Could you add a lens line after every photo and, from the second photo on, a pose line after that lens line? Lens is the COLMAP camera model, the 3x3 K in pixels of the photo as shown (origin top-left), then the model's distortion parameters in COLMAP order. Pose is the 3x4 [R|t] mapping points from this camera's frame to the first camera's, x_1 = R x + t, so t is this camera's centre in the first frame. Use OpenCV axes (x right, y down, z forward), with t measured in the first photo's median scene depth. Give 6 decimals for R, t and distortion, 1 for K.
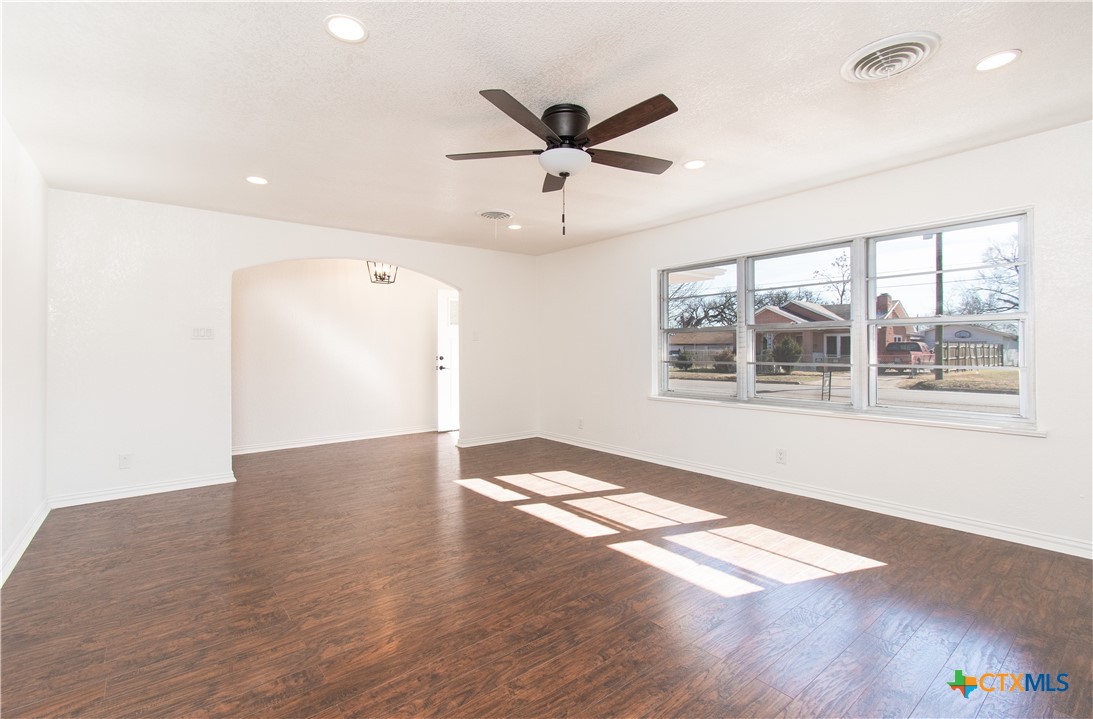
lens RADIAL K [[491.7, 0, 541.9], [0, 491.7, 335.8], [0, 0, 1]] dist [0.004216, 0.000634]
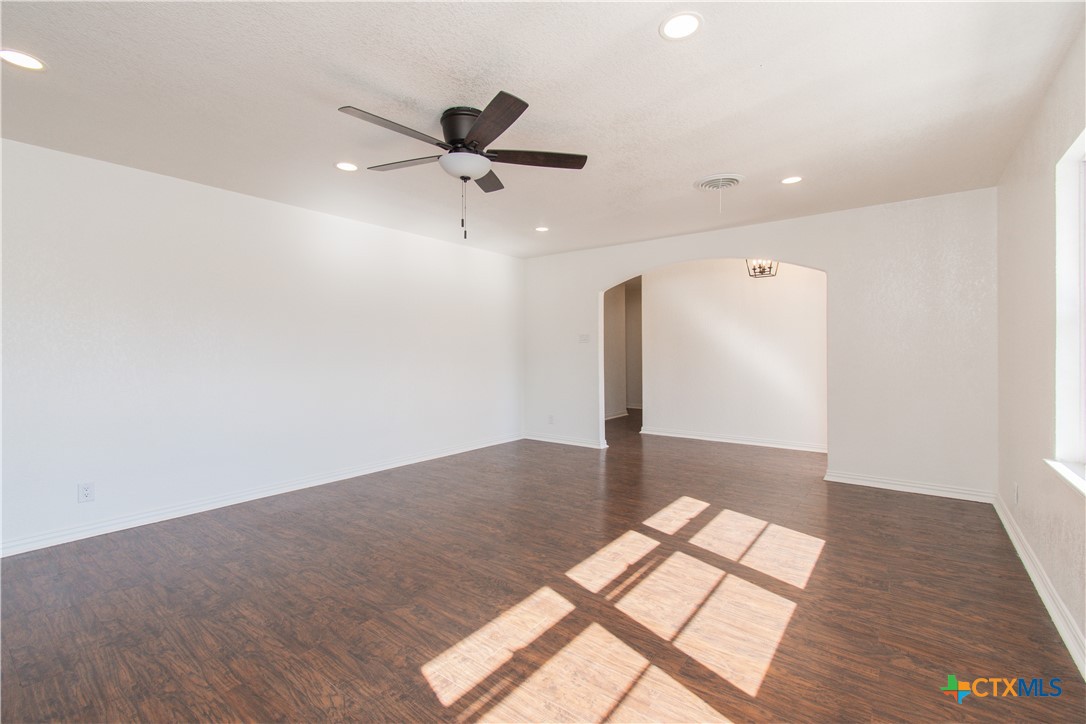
lens RADIAL K [[488.0, 0, 544.8], [0, 488.0, 345.1], [0, 0, 1]] dist [0.000742, 0.000077]
pose [[0.240004, -0.005871, -0.970754, 0.829000], [0.026833, 0.999640, 0.000589, 0.013360], [0.970401, -0.026189, 0.240075, 0.715490]]
